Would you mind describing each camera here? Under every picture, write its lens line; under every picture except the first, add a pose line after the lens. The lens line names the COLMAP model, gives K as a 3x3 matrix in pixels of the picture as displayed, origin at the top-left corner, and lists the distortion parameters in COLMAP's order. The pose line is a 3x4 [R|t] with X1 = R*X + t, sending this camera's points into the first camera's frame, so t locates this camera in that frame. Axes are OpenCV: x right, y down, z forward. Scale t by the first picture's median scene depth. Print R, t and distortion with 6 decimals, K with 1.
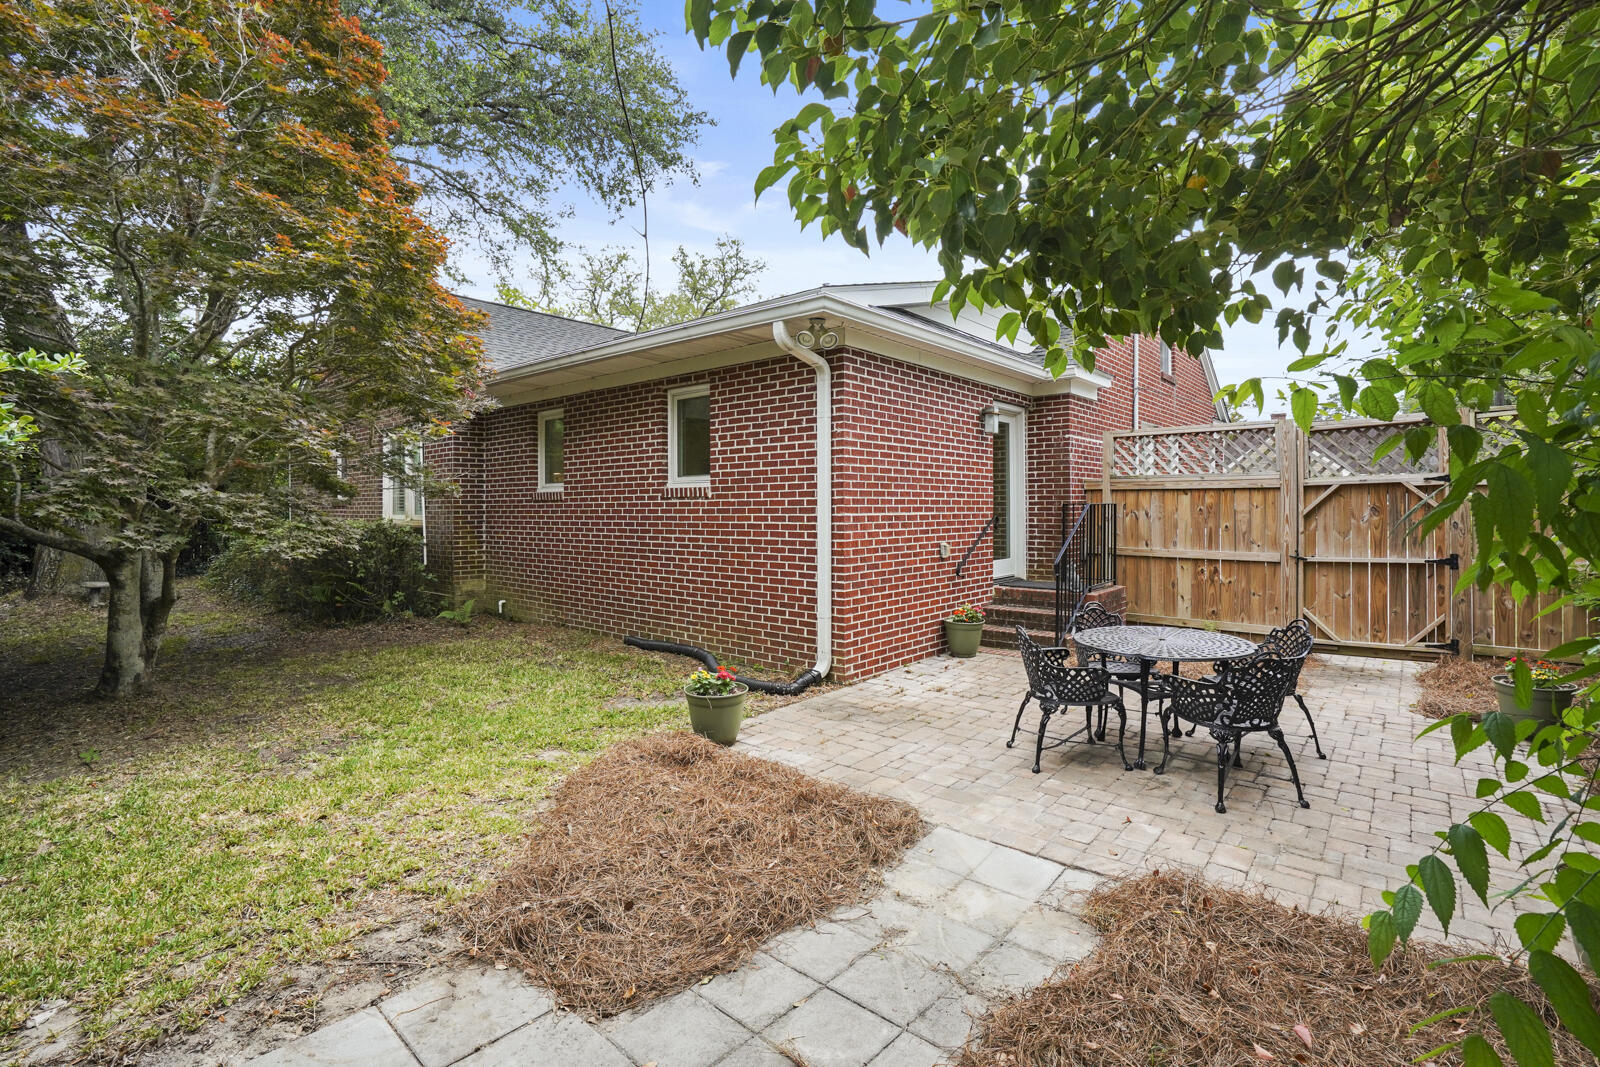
lens RADIAL K [[762.8, 0, 791.6], [0, 762.8, 519.8], [0, 0, 1]] dist [-0.030409, 0.007473]
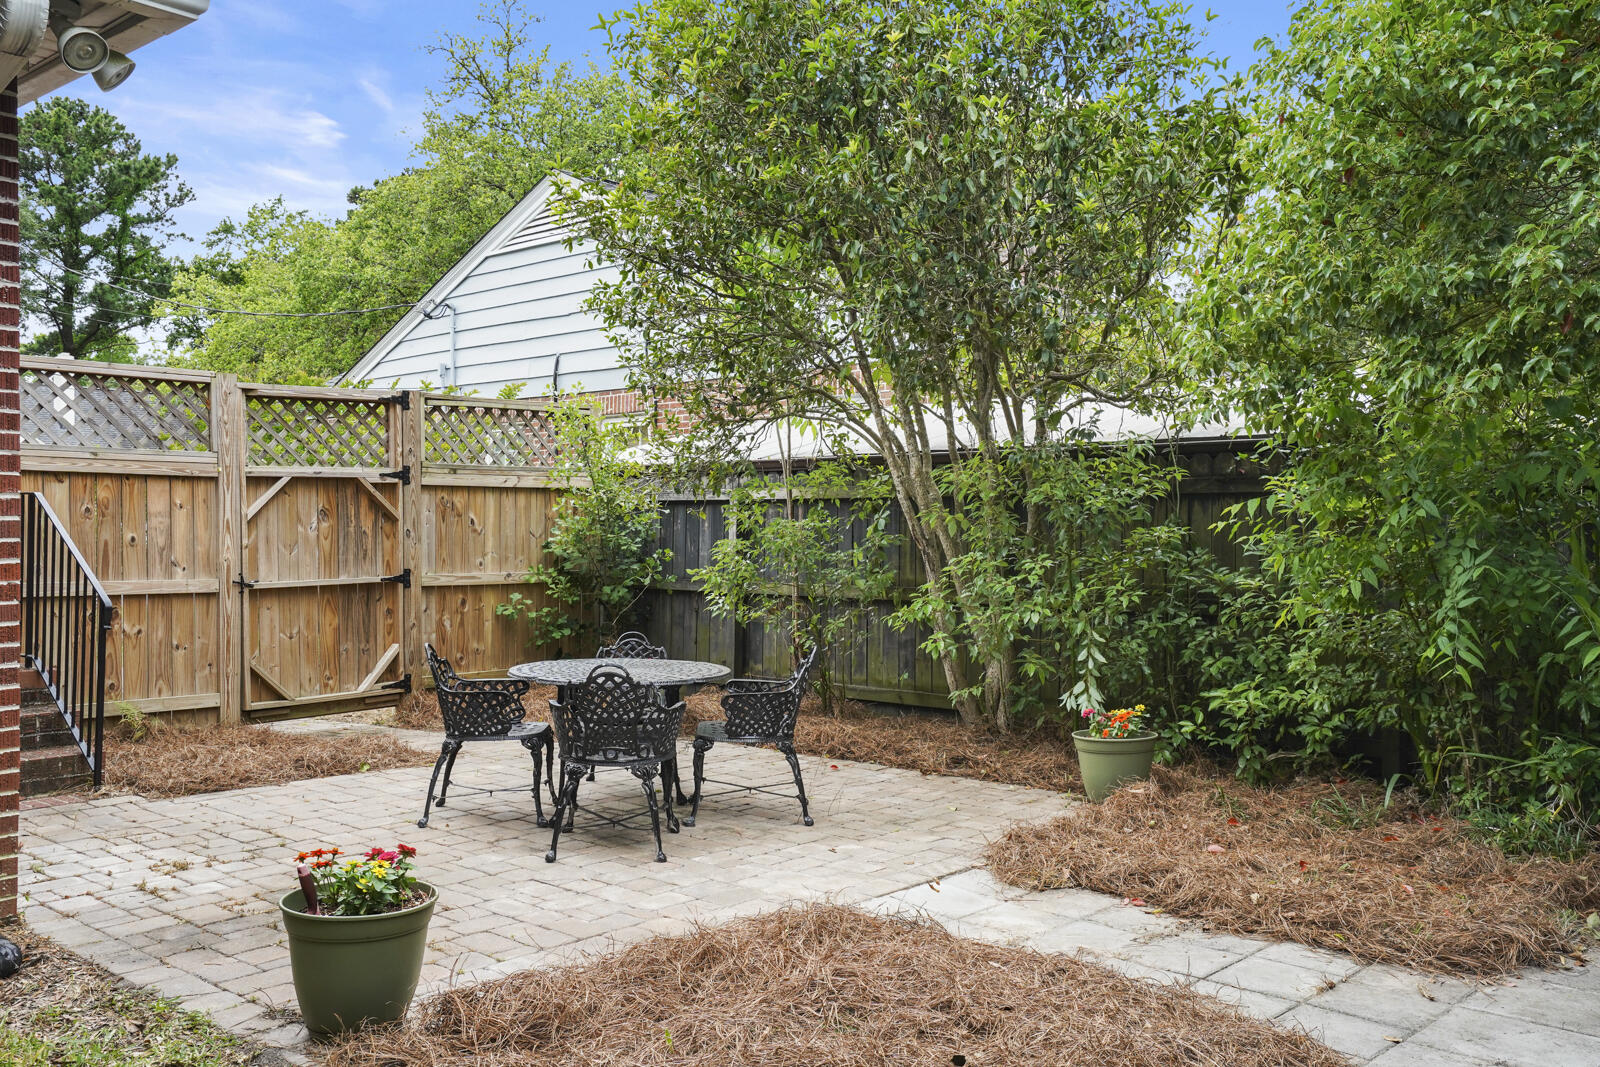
lens RADIAL K [[1410.3, 0, 803.1], [0, 1410.3, 524.4], [0, 0, 1]] dist [0.005926, 0.002533]
pose [[0.029025, 0.013045, 0.999494, -0.624268], [0.012154, 0.999836, -0.013403, 0.022855], [-0.999505, 0.012537, 0.028862, 0.514320]]
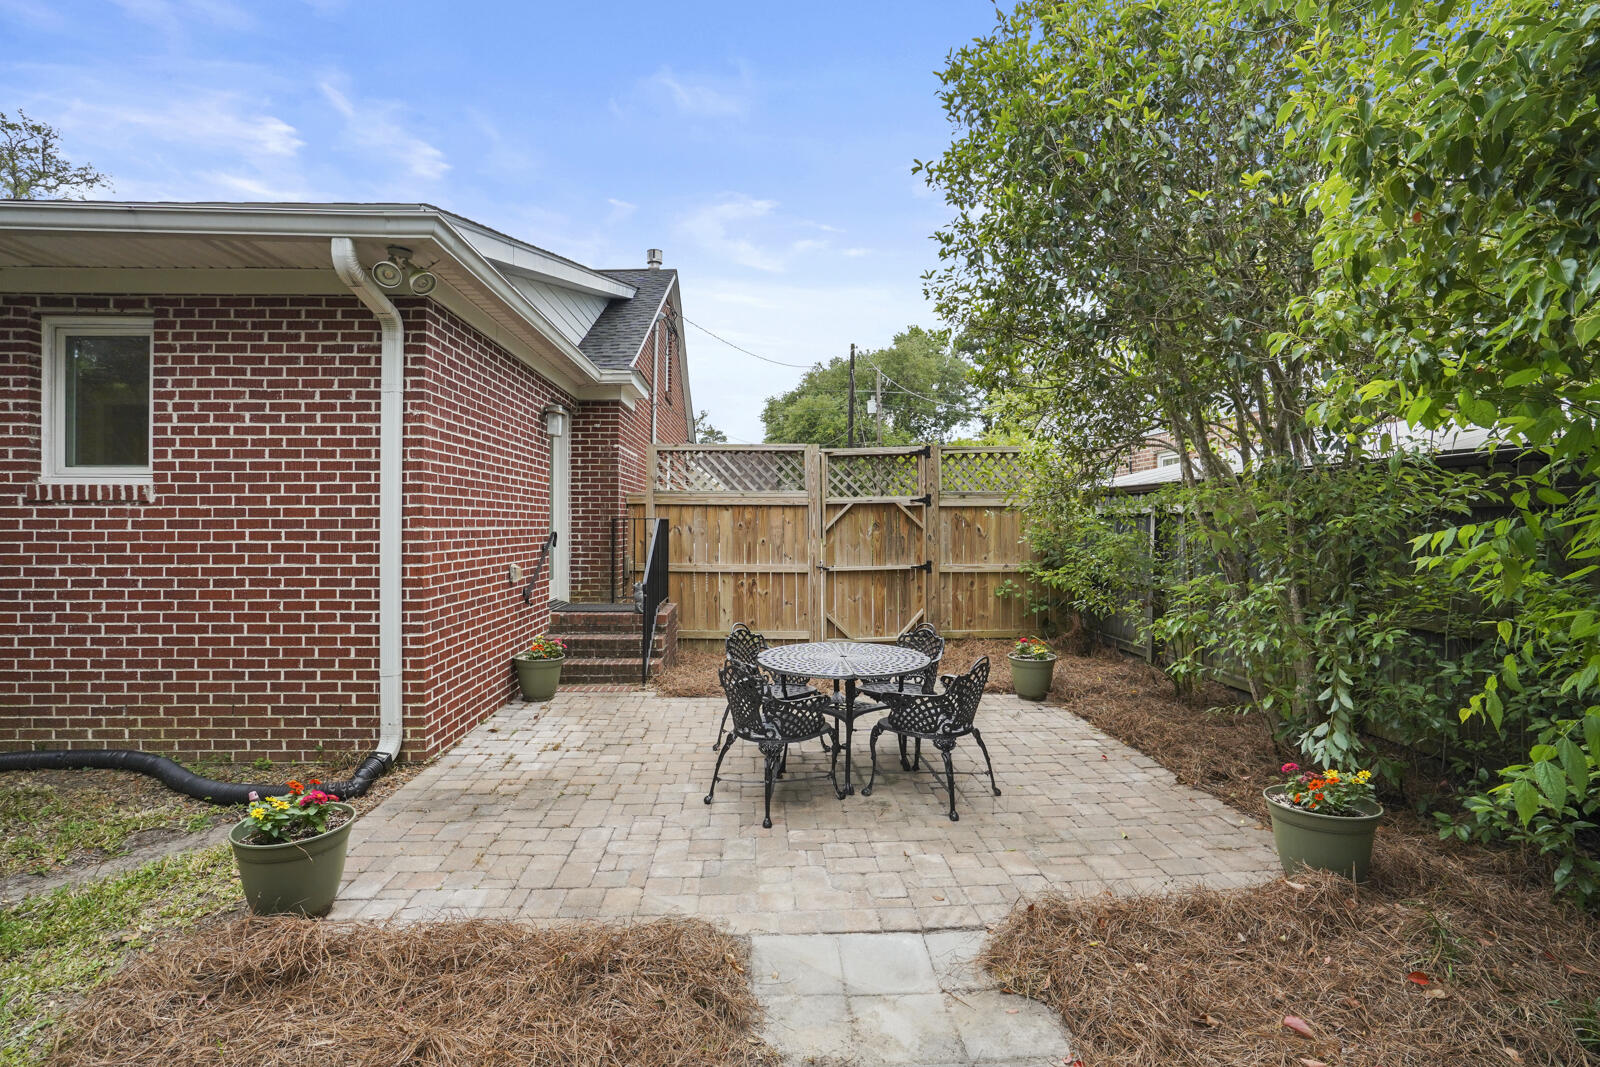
lens RADIAL K [[762.8, 0, 801.6], [0, 762.8, 527.5], [0, 0, 1]] dist [-0.030409, 0.007473]
pose [[0.722507, 0.001845, 0.691362, -0.155458], [0.006694, 0.999931, -0.009664, 0.000677], [-0.691332, 0.011610, 0.722444, 0.215151]]
